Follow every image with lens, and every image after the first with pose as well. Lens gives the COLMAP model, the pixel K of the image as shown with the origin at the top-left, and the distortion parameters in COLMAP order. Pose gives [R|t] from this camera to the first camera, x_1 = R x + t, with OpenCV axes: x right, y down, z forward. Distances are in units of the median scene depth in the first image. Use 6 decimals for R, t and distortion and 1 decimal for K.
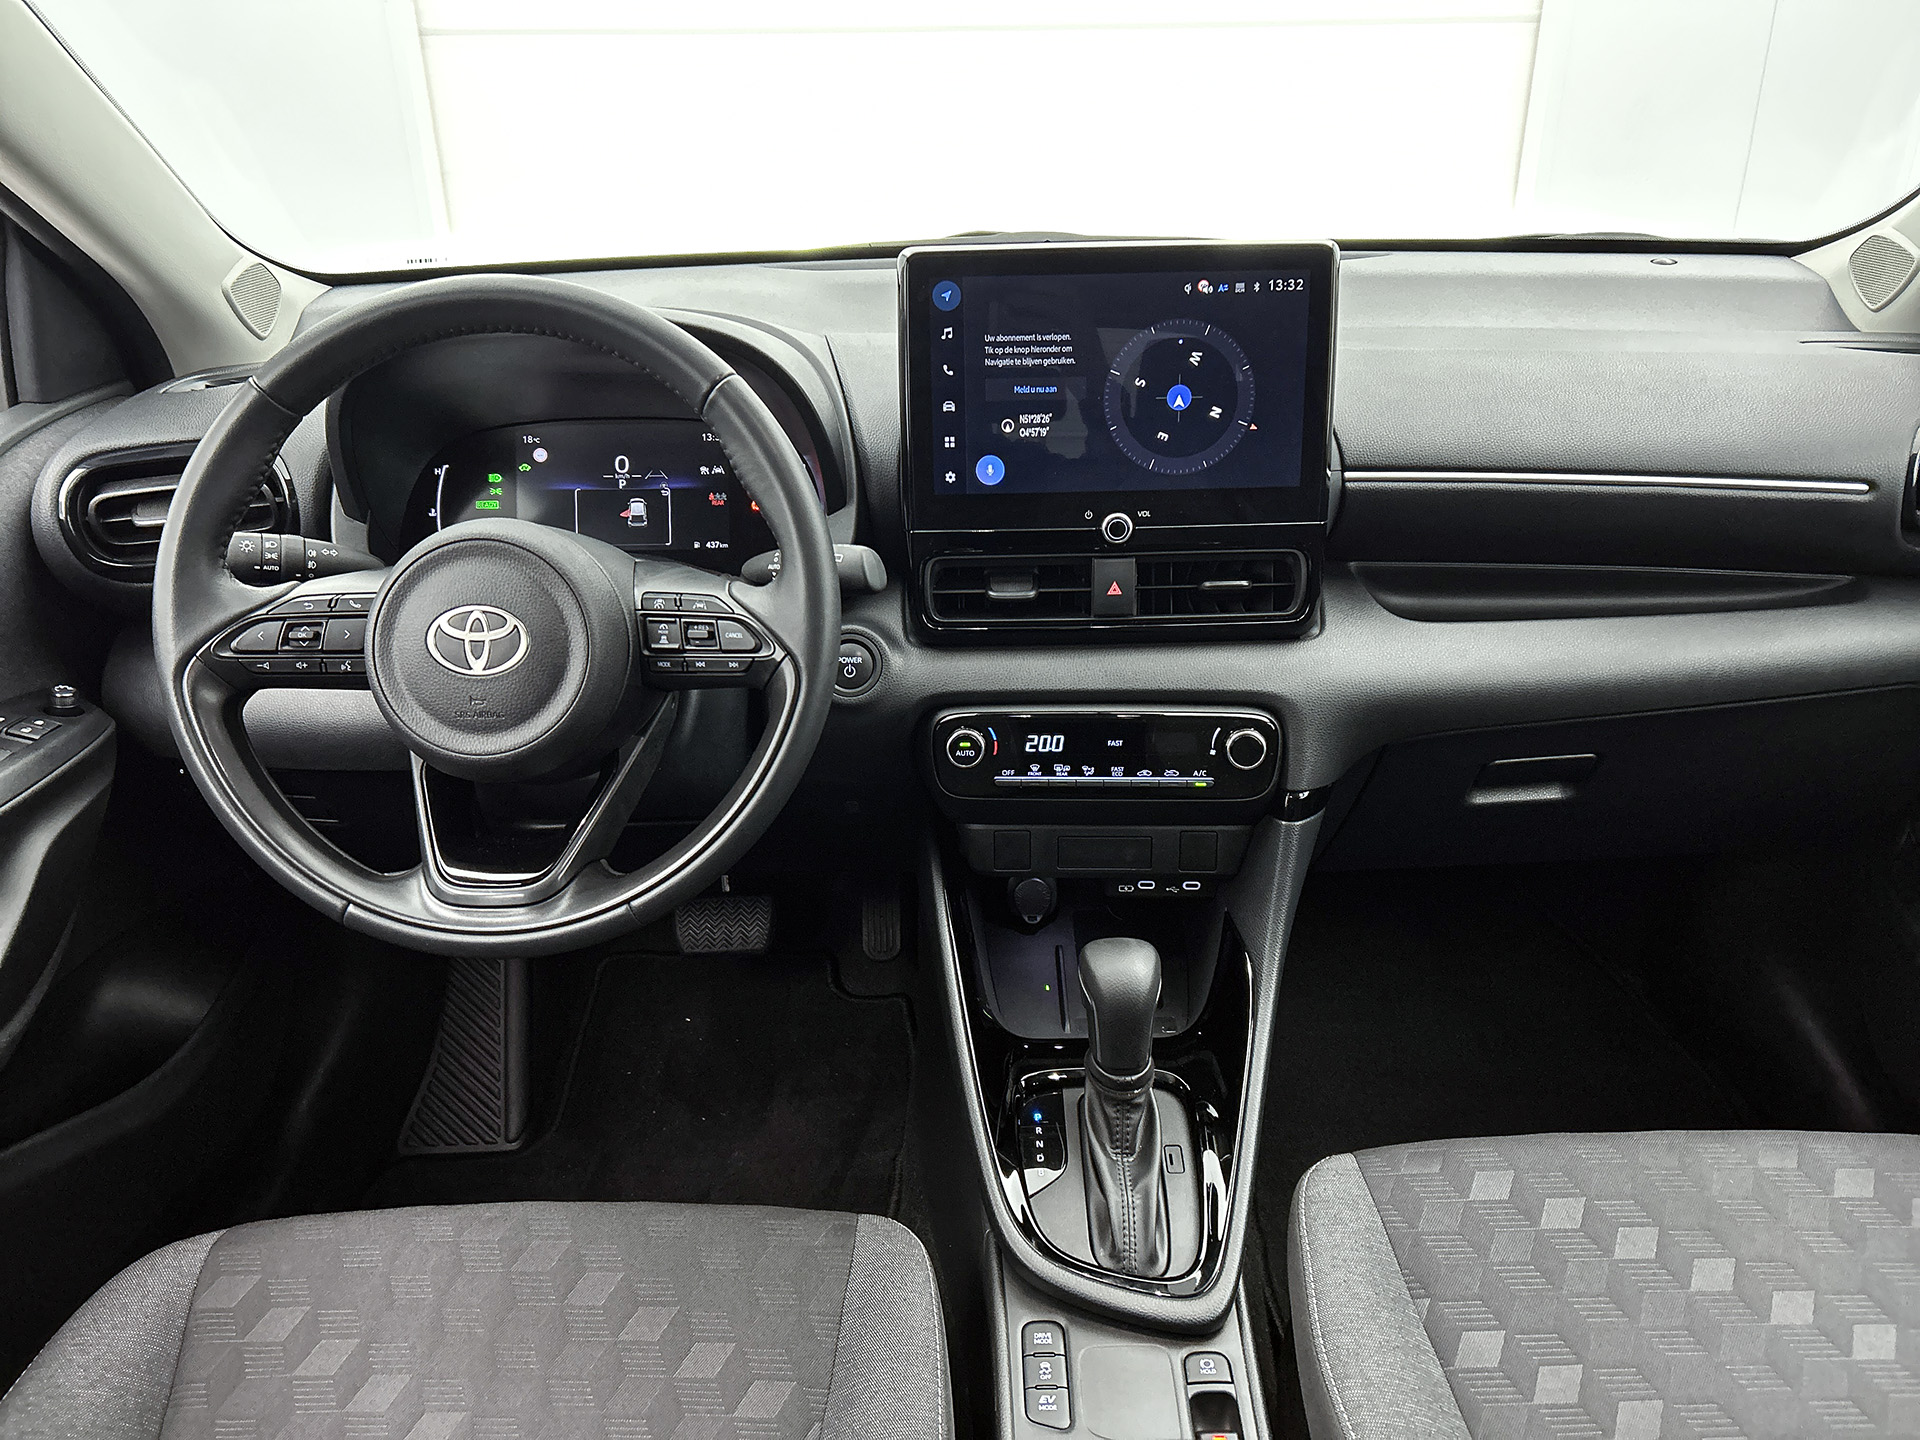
lens RADIAL K [[1461.1, 0, 951.0], [0, 1461.1, 728.3], [0, 0, 1]] dist [0.026838, -0.013895]
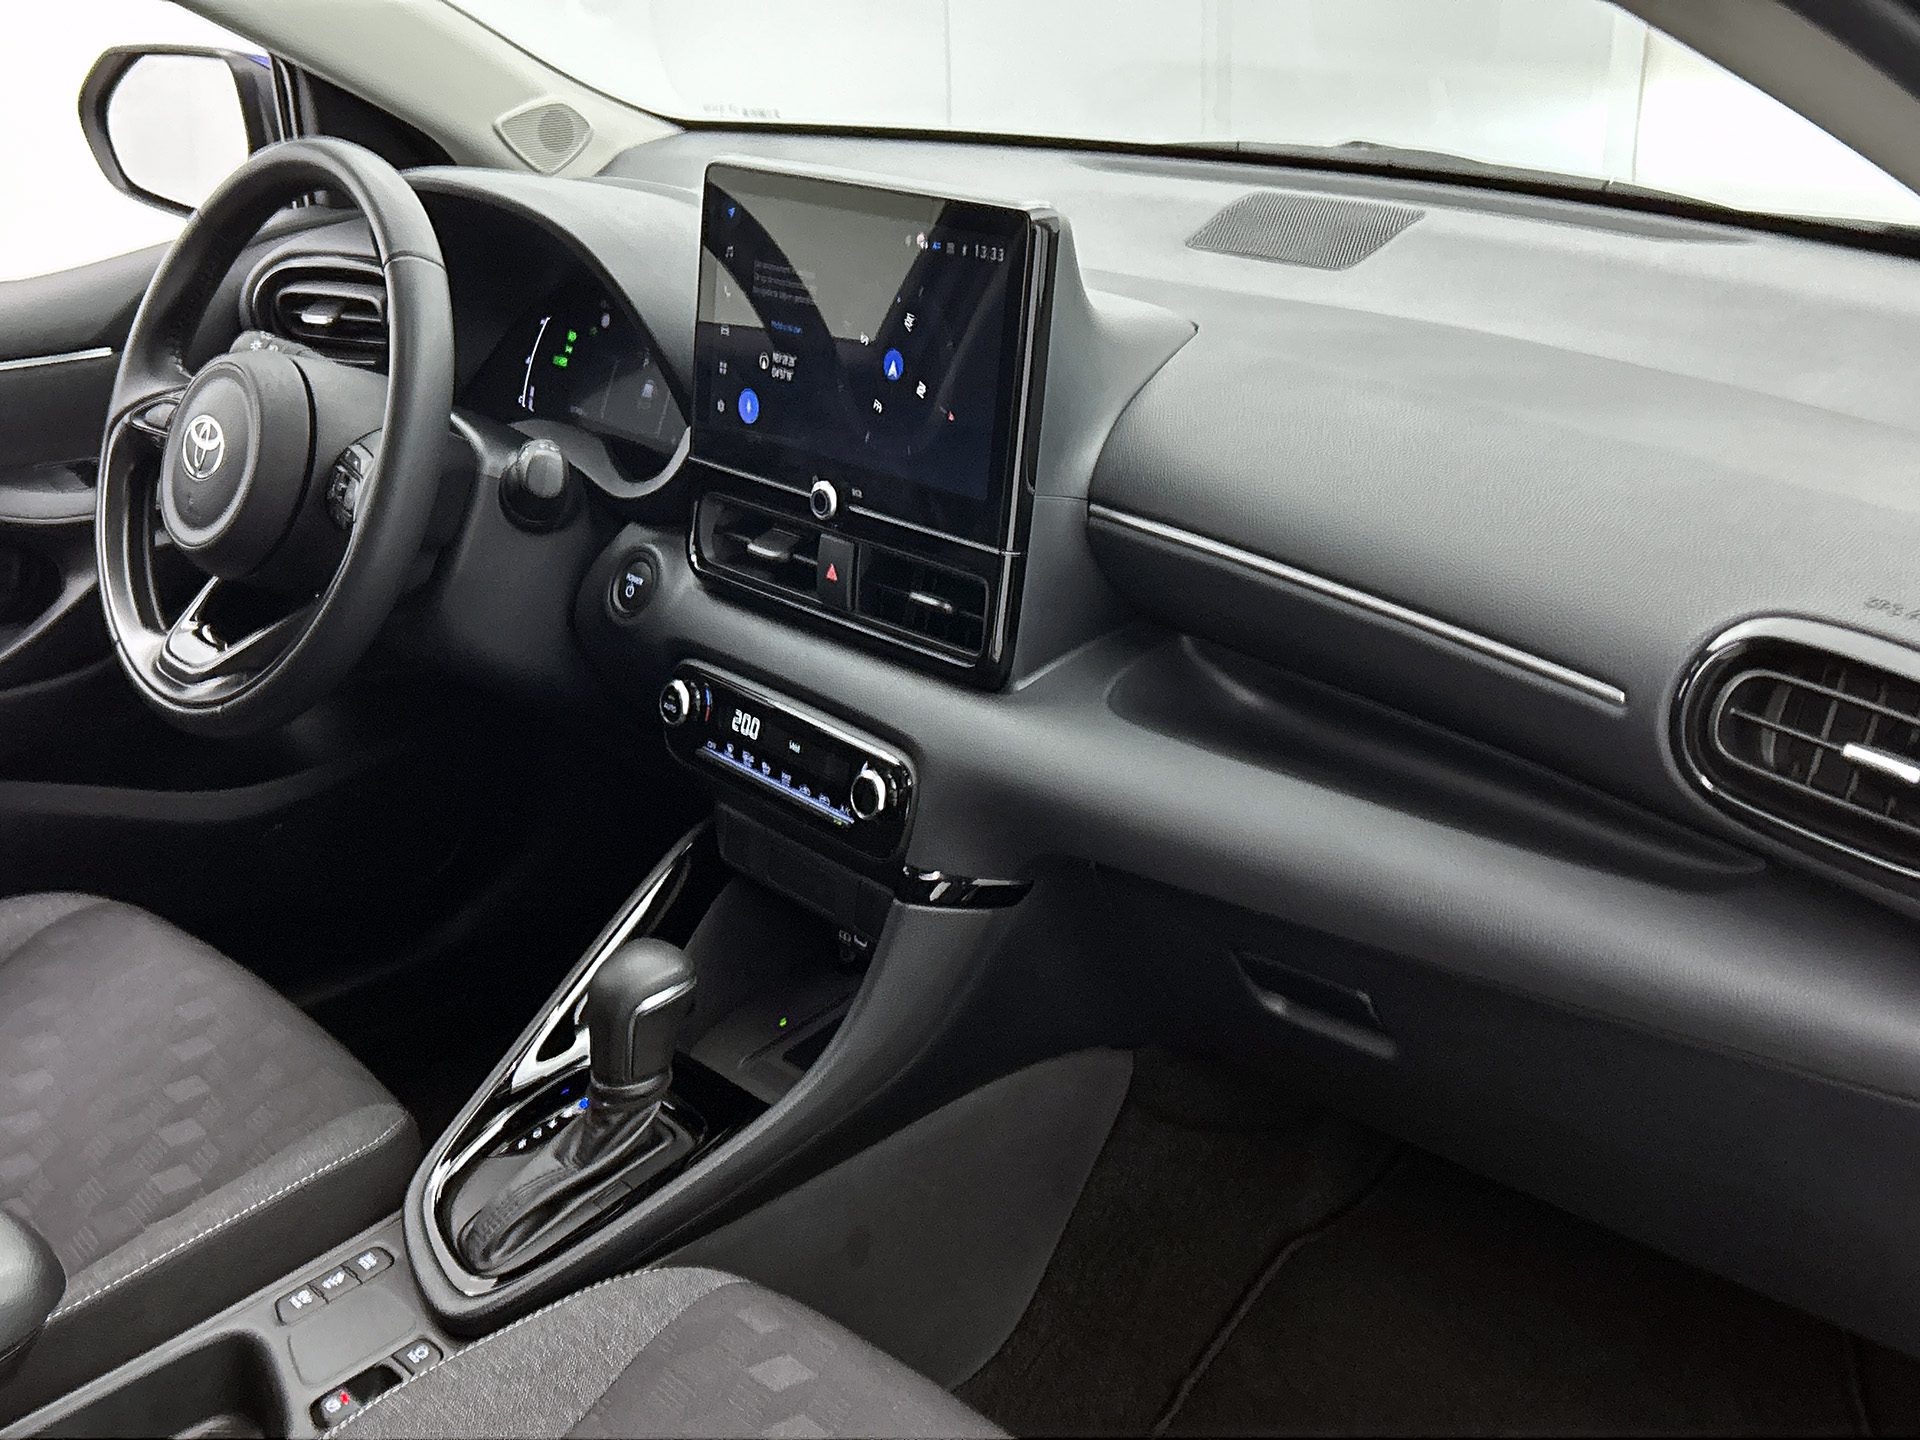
lens RADIAL K [[2226.1, 0, 968.2], [0, 2226.1, 718.5], [0, 0, 1]] dist [-0.020305, 0.000000]
pose [[0.690114, 0.280212, -0.667251, 1.056112], [-0.297030, 0.950433, 0.091927, -0.157081], [0.659937, 0.134753, 0.739138, 0.106701]]
